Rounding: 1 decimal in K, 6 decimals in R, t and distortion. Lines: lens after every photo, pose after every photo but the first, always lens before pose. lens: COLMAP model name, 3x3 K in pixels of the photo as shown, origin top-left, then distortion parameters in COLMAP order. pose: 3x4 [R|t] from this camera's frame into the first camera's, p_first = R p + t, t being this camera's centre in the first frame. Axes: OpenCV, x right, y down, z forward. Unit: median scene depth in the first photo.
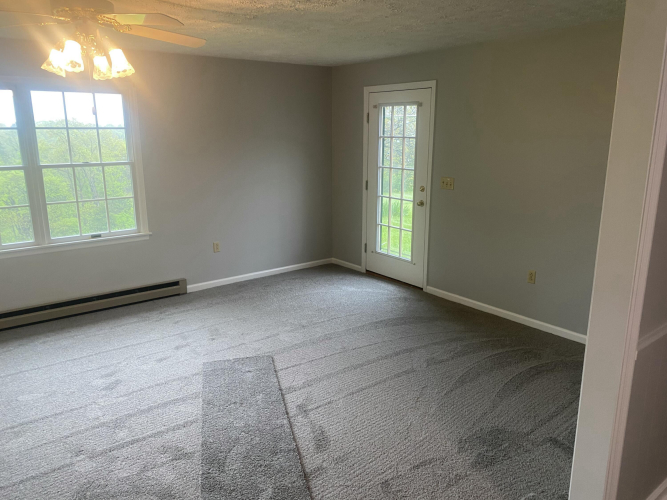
lens RADIAL K [[506.1, 0, 335.5], [0, 506.1, 255.7], [0, 0, 1]] dist [0.028839, -0.009513]
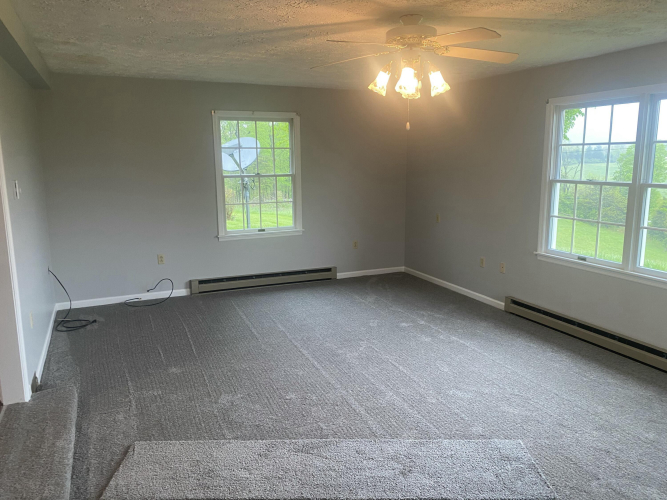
lens RADIAL K [[506.1, 0, 333.6], [0, 506.1, 244.0], [0, 0, 1]] dist [0.028839, -0.009513]
pose [[-0.244357, 0.167248, -0.955153, 0.415530], [-0.233125, 0.945991, 0.225284, -0.135147], [0.941245, 0.277720, -0.192170, 0.605584]]
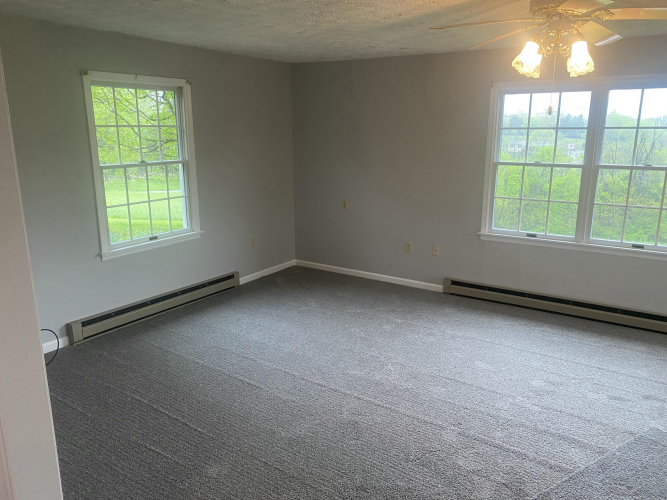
lens RADIAL K [[506.1, 0, 338.6], [0, 506.1, 245.1], [0, 0, 1]] dist [0.028839, -0.009513]
pose [[0.321730, 0.212806, -0.922607, 0.264832], [-0.233333, 0.962183, 0.140567, -0.058756], [0.917630, 0.170050, 0.359218, 0.245431]]
